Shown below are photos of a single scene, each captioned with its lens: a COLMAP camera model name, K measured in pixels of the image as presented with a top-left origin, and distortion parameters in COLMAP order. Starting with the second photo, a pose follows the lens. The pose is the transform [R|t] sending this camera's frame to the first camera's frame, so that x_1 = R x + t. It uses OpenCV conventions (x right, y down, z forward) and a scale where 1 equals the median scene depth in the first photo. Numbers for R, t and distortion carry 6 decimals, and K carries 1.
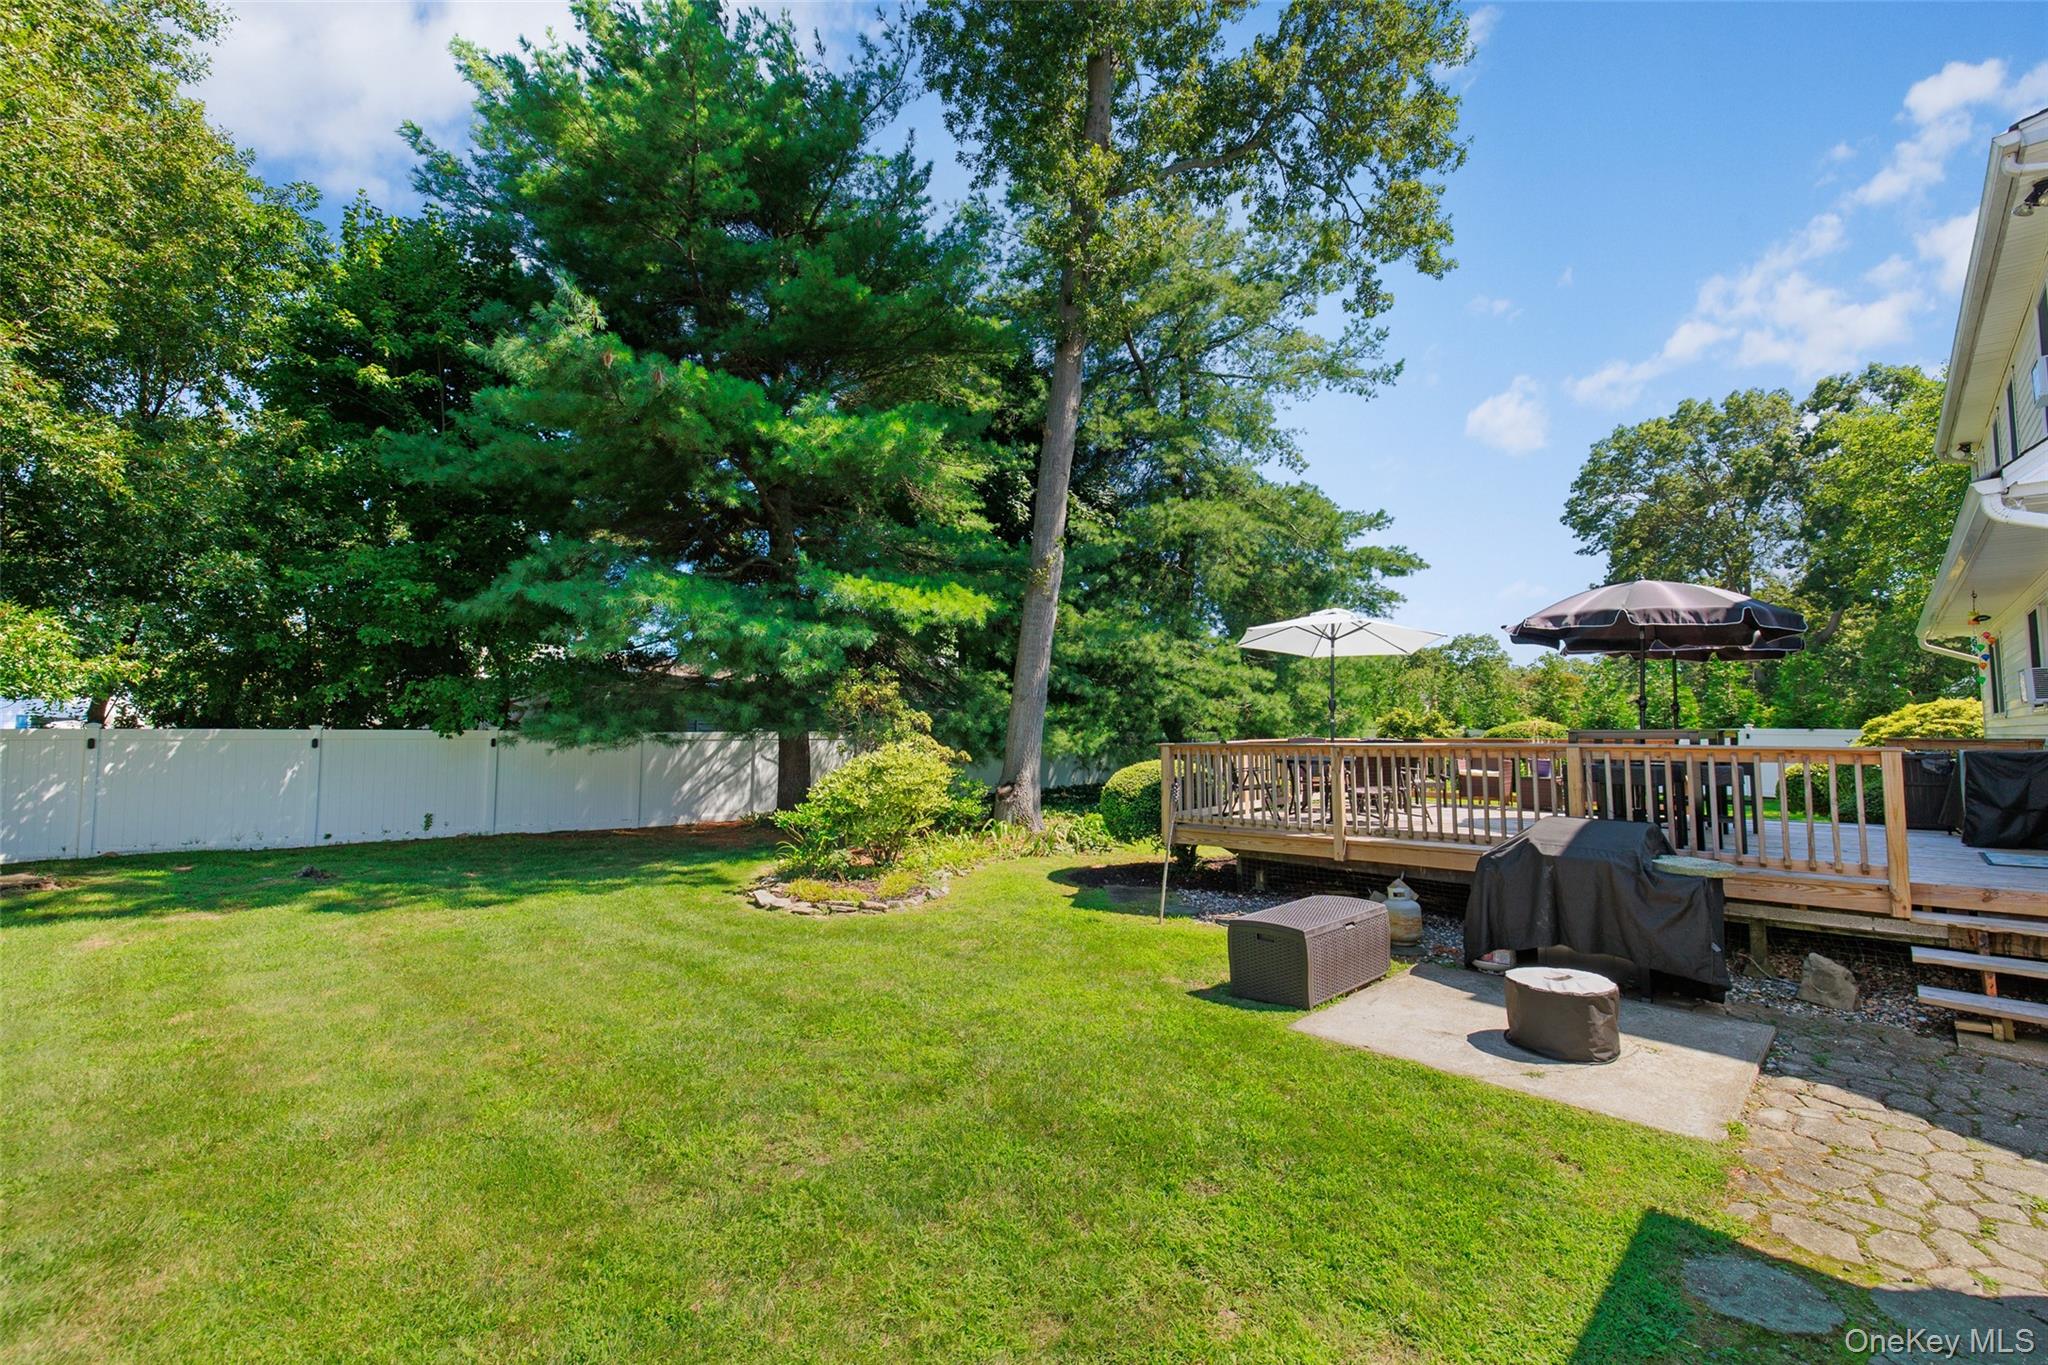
lens RADIAL K [[869.6, 0, 1010.2], [0, 869.6, 666.1], [0, 0, 1]] dist [-0.000408, 0.000214]
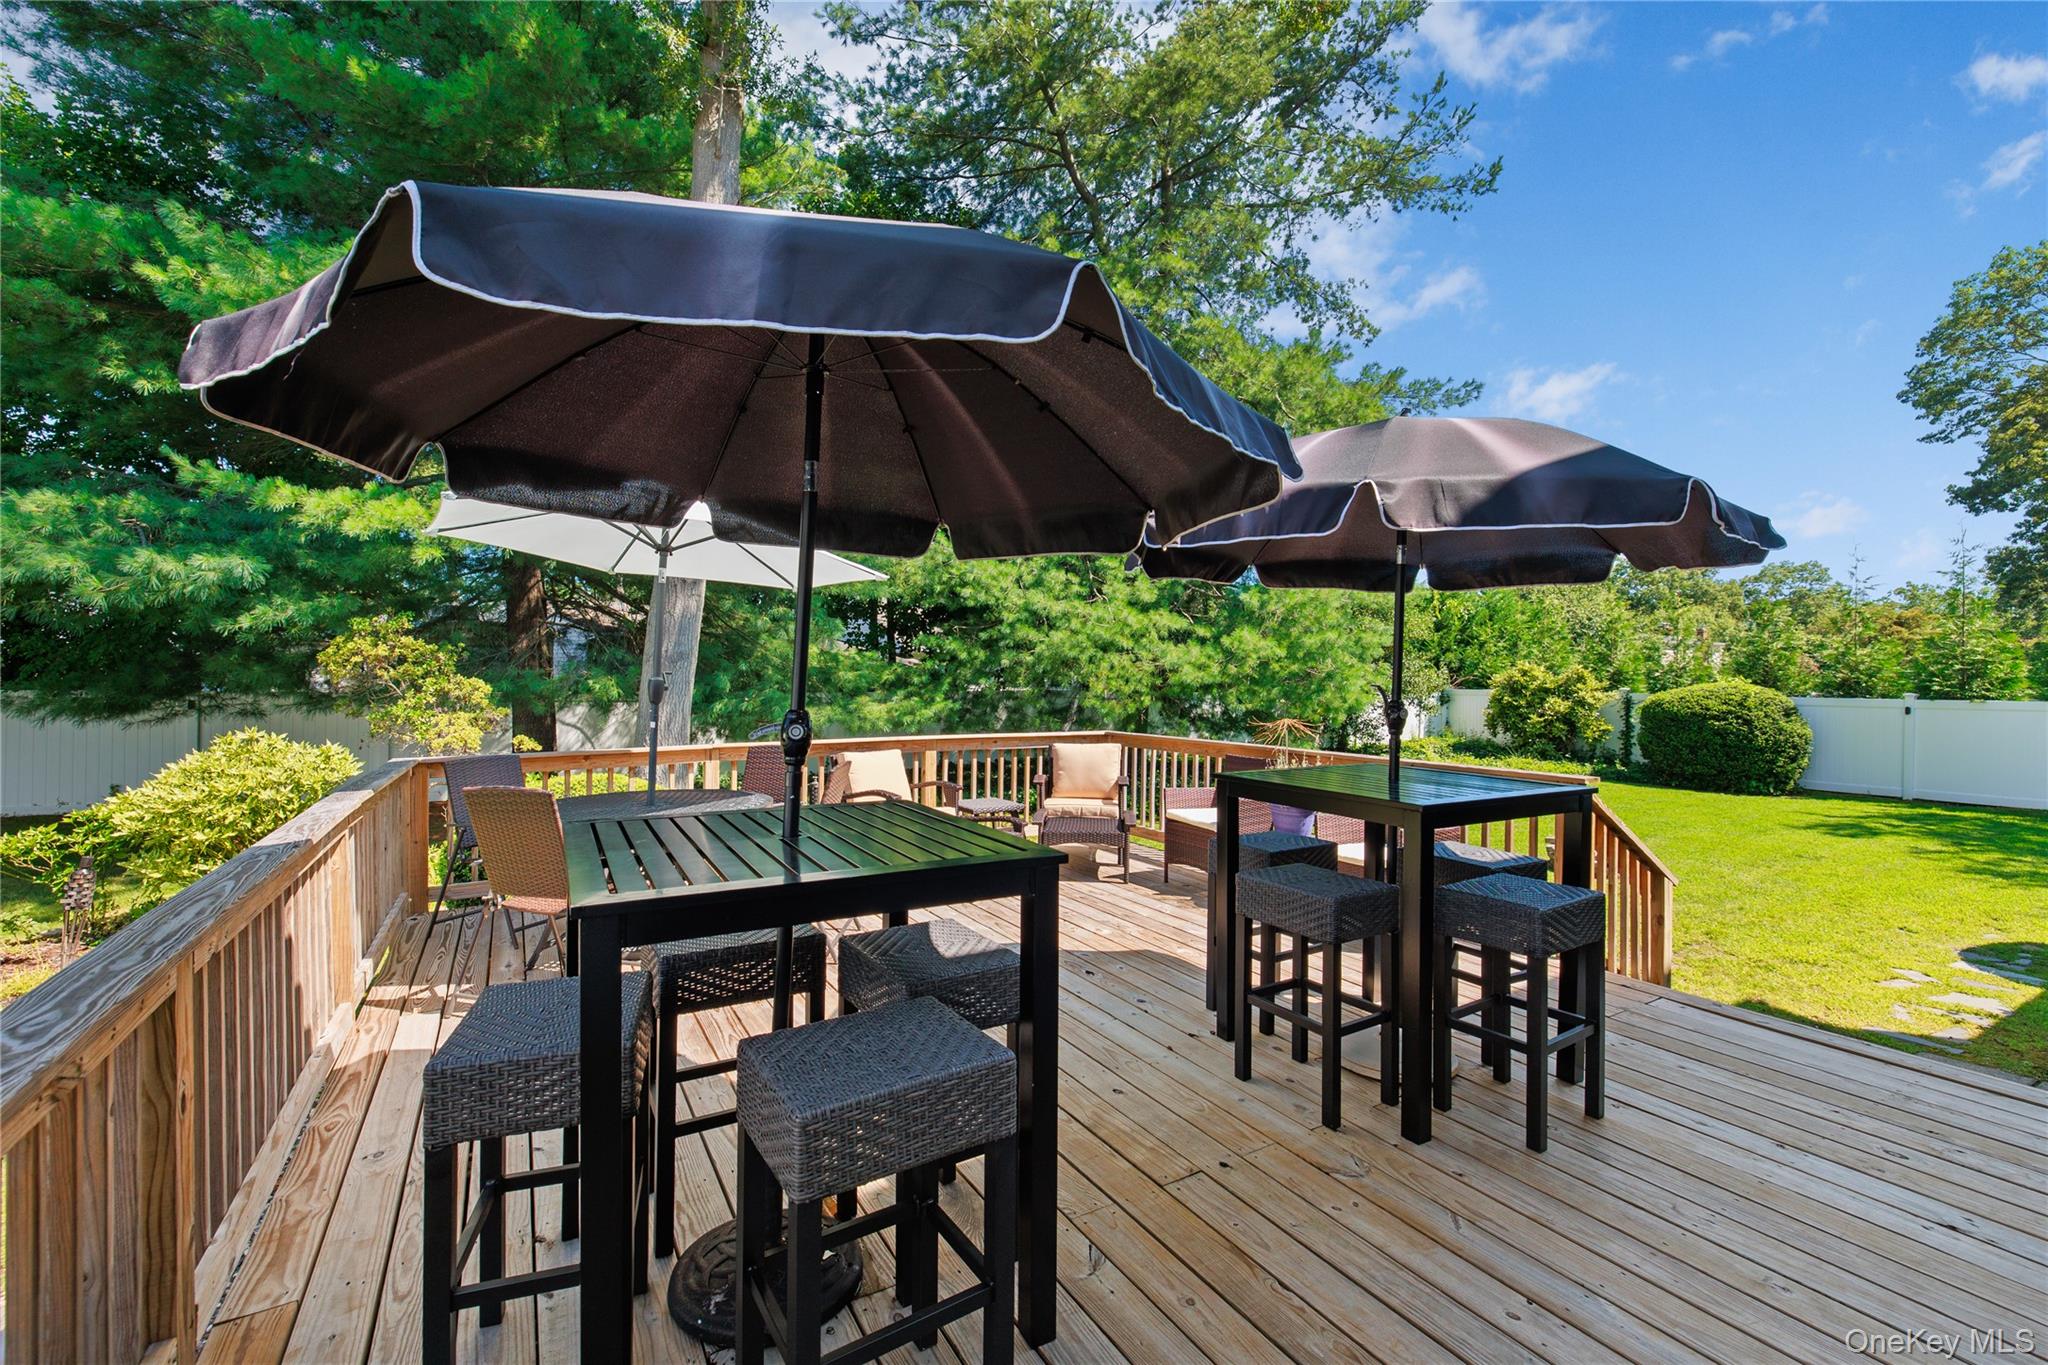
lens RADIAL K [[869.6, 0, 1010.2], [0, 869.6, 666.1], [0, 0, 1]] dist [-0.000408, 0.000214]
pose [[0.961931, 0.005714, -0.273234, 0.137654], [0.011568, 0.998034, 0.061596, 0.001025], [0.273049, -0.062411, 0.959973, 0.108703]]
